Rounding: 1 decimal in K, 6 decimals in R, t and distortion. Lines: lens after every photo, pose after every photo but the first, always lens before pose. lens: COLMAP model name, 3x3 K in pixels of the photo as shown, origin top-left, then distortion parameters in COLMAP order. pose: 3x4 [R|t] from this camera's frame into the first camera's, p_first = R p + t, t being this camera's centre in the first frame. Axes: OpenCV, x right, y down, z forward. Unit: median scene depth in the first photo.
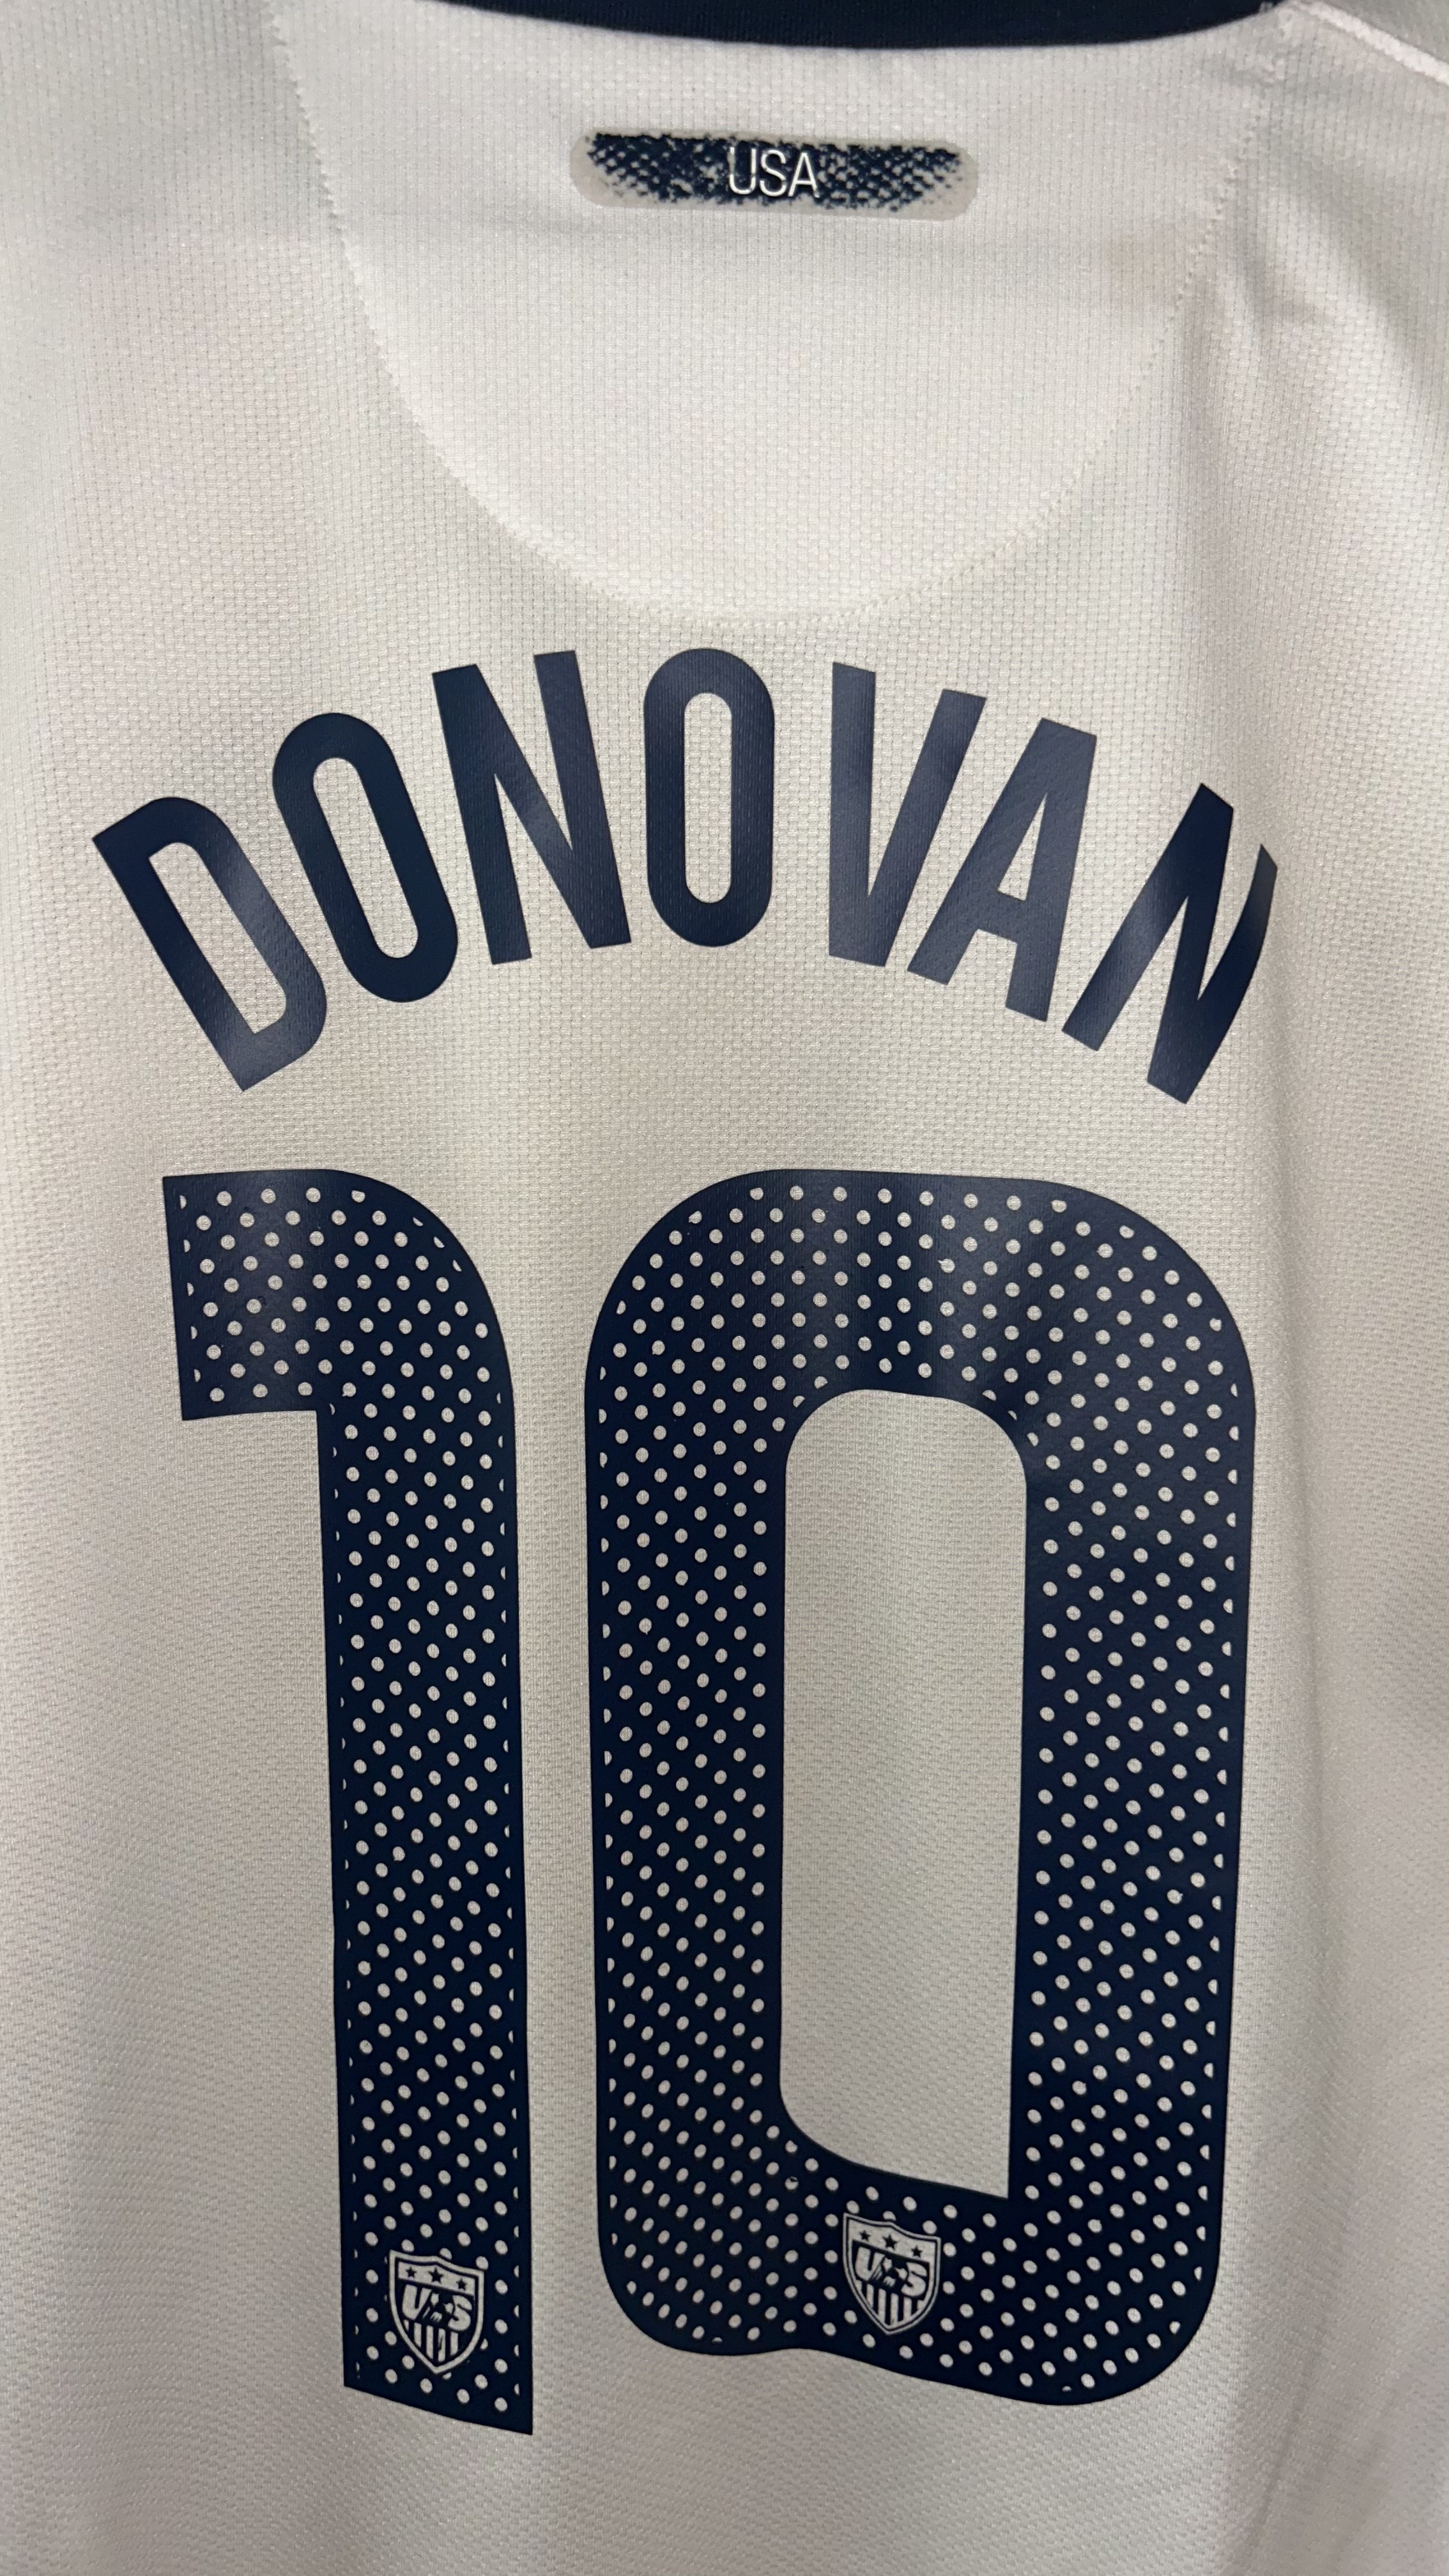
lens RADIAL K [[2058.4, 0, 744.3], [0, 2058.4, 1282.8], [0, 0, 1]] dist [0.046785, -0.079562]
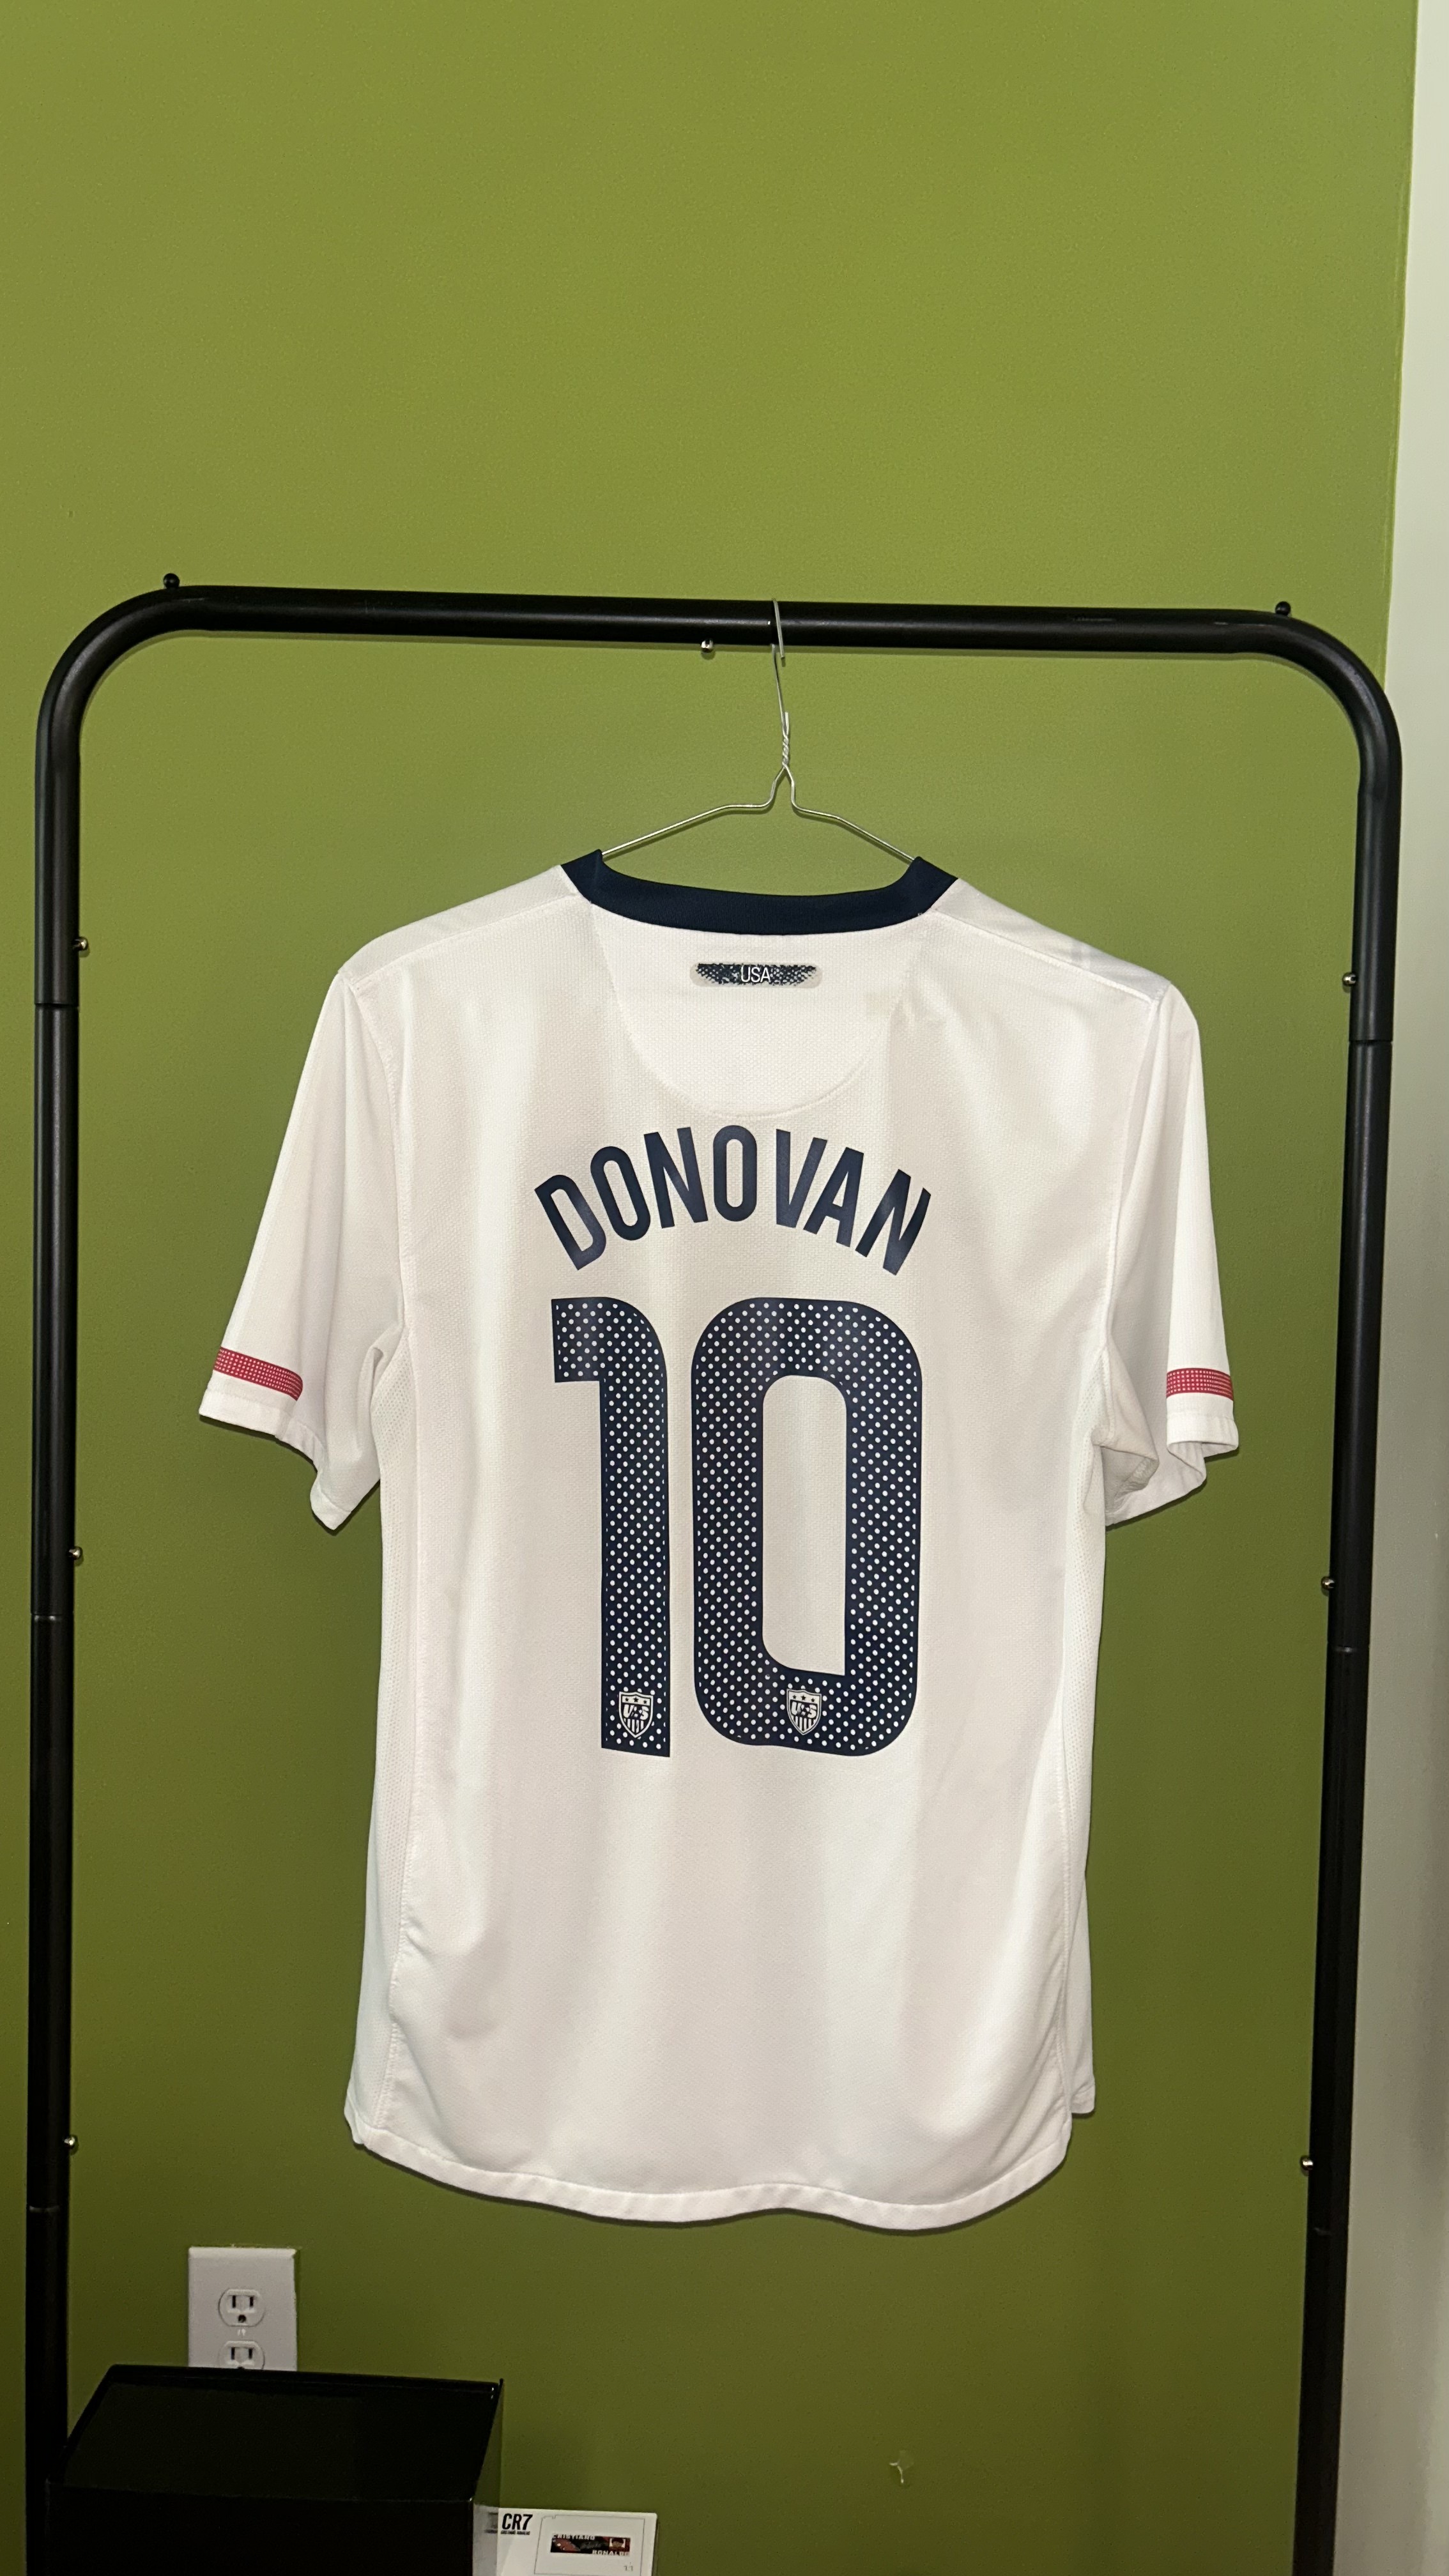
lens RADIAL K [[2061.0, 0, 729.5], [0, 2061.0, 1260.7], [0, 0, 1]] dist [0.007219, -0.003998]
pose [[0.996999, 0.000864, -0.077412, 0.197784], [-0.007936, 0.995810, -0.091099, 0.156639], [0.077009, 0.091440, 0.992828, -1.868606]]
